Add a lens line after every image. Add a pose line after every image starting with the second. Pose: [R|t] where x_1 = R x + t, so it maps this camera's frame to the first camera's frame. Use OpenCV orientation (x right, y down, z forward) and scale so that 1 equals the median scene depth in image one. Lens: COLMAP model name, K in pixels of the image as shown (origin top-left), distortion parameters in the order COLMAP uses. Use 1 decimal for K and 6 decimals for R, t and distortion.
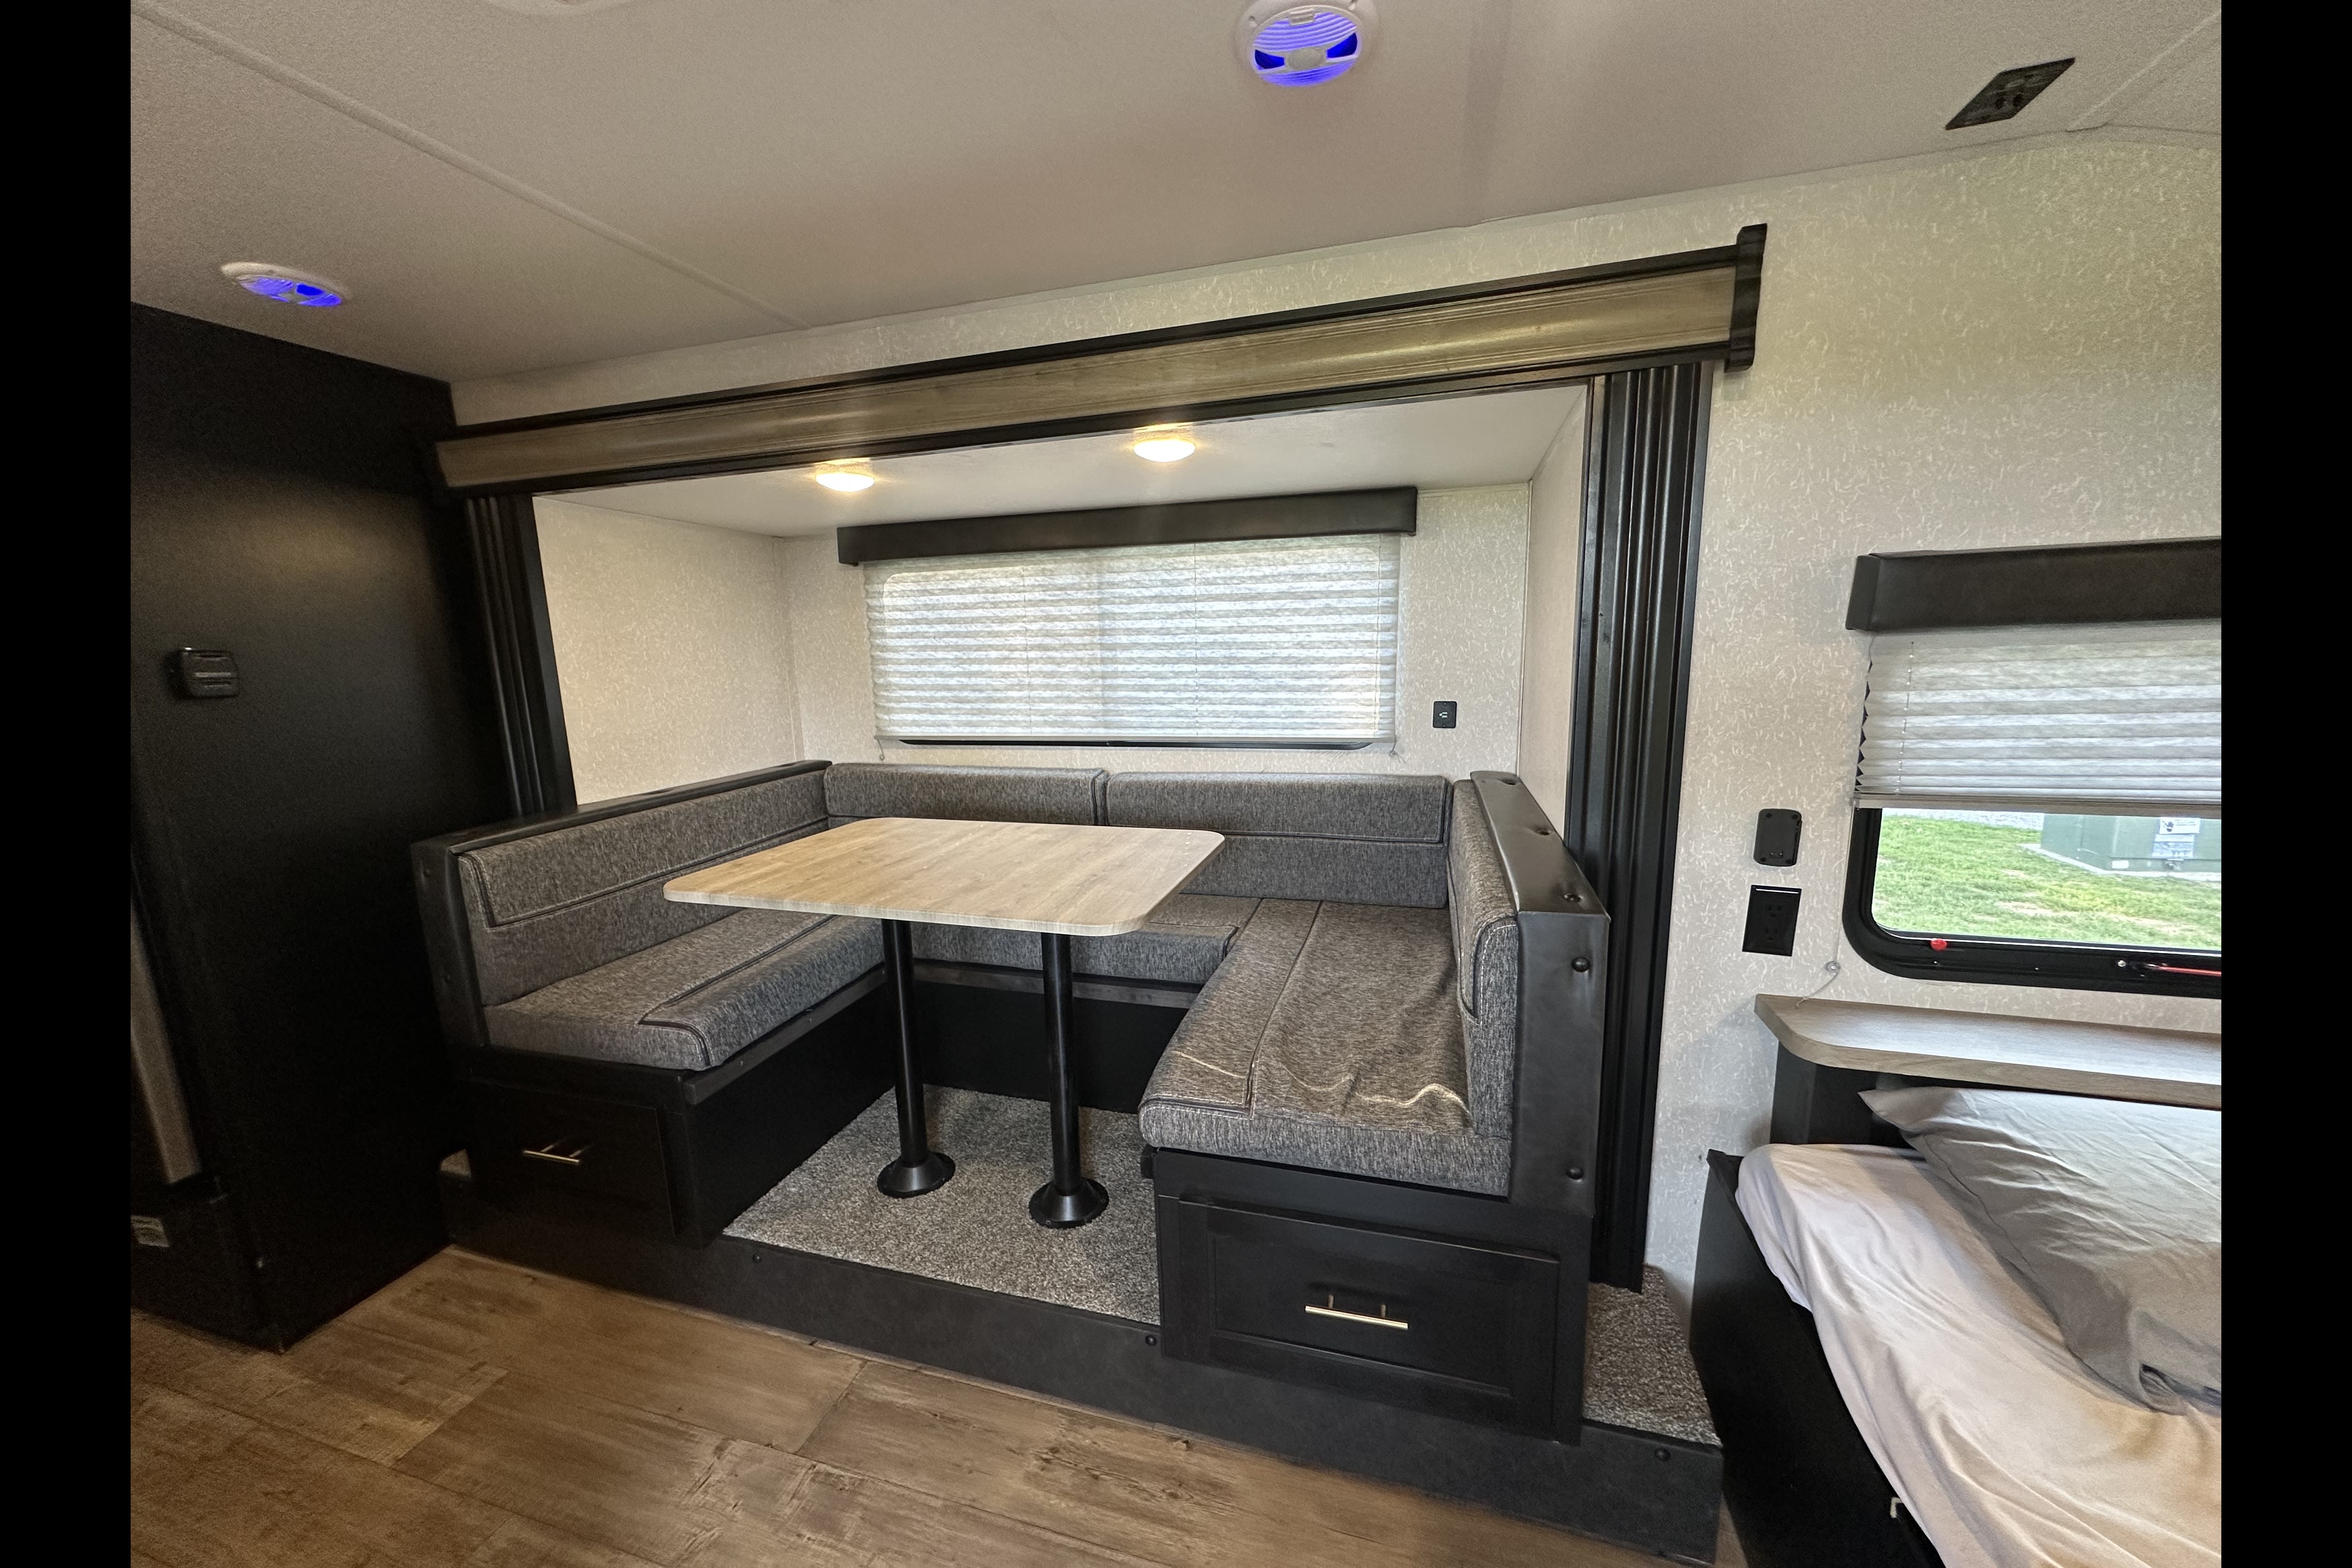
lens RADIAL K [[841.7, 0, 1180.4], [0, 841.7, 783.5], [0, 0, 1]] dist [-0.001415, 0.000076]
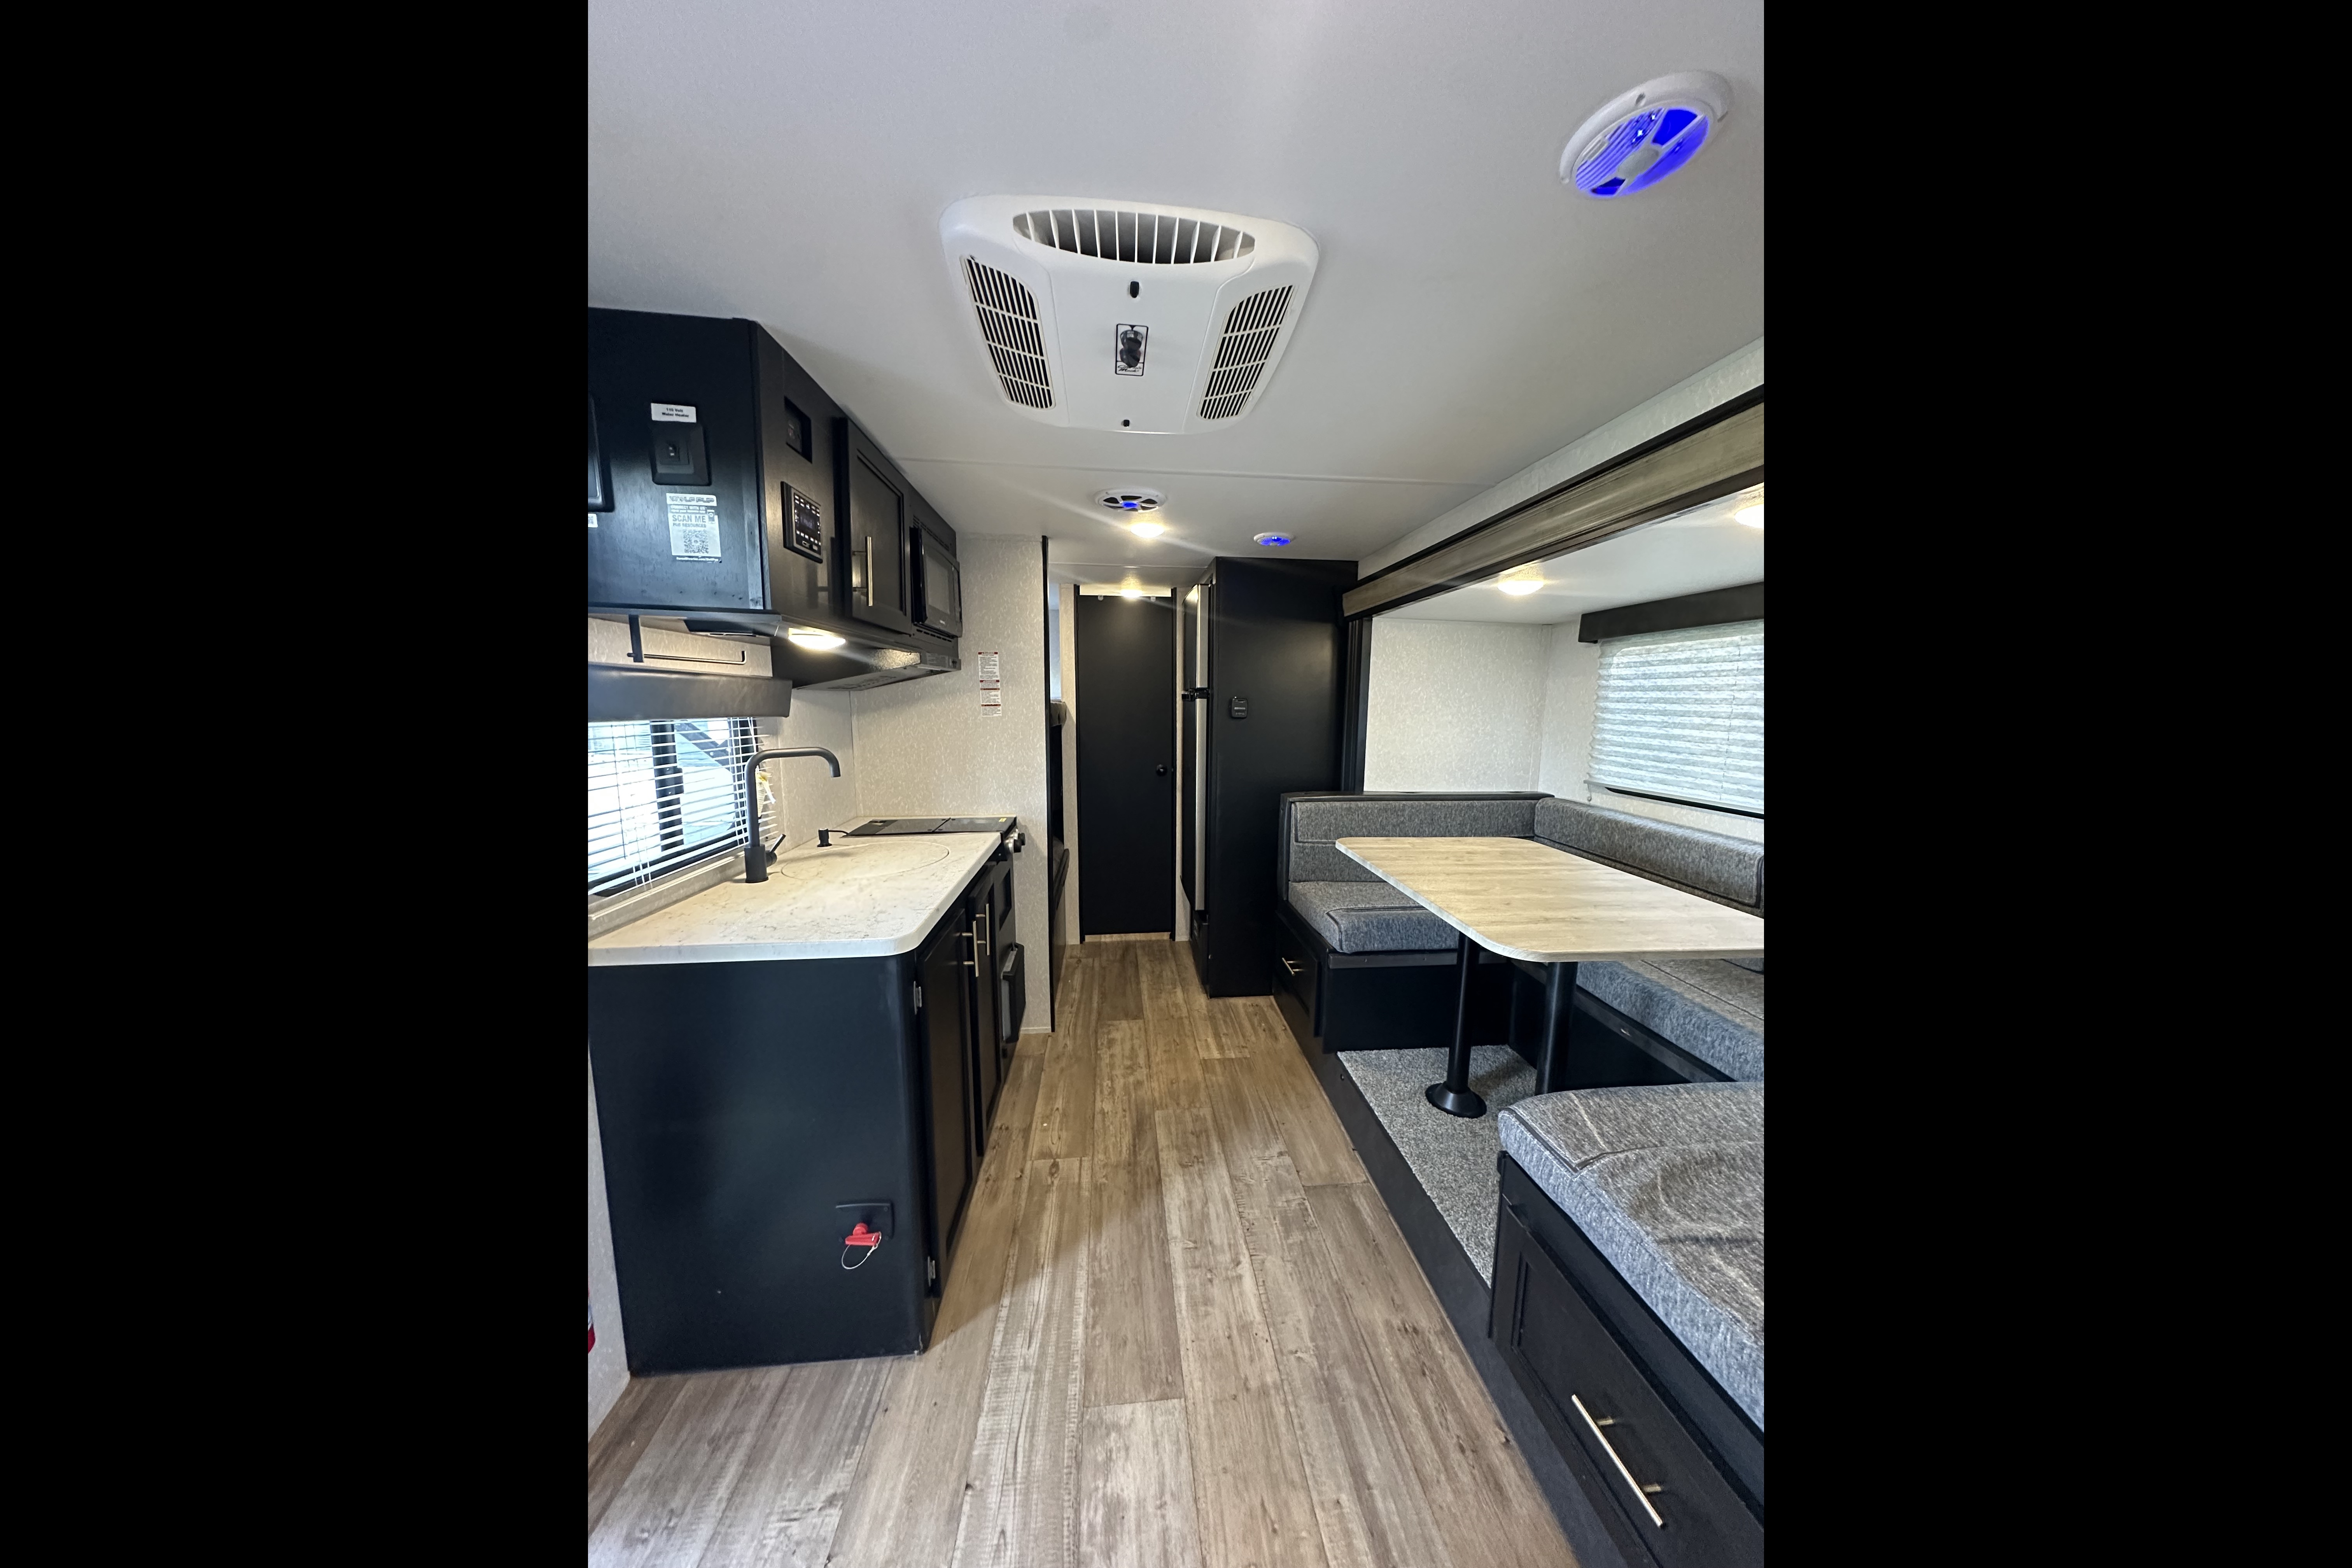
lens RADIAL K [[640.4, 0, 1175.7], [0, 640.4, 783.1], [0, 0, 1]] dist [0.000736, 0.000054]
pose [[0.368175, 0.149726, -0.917622, 0.290174], [-0.179888, 0.979771, 0.087690, -0.029387], [0.912188, 0.132784, 0.387661, 0.101981]]
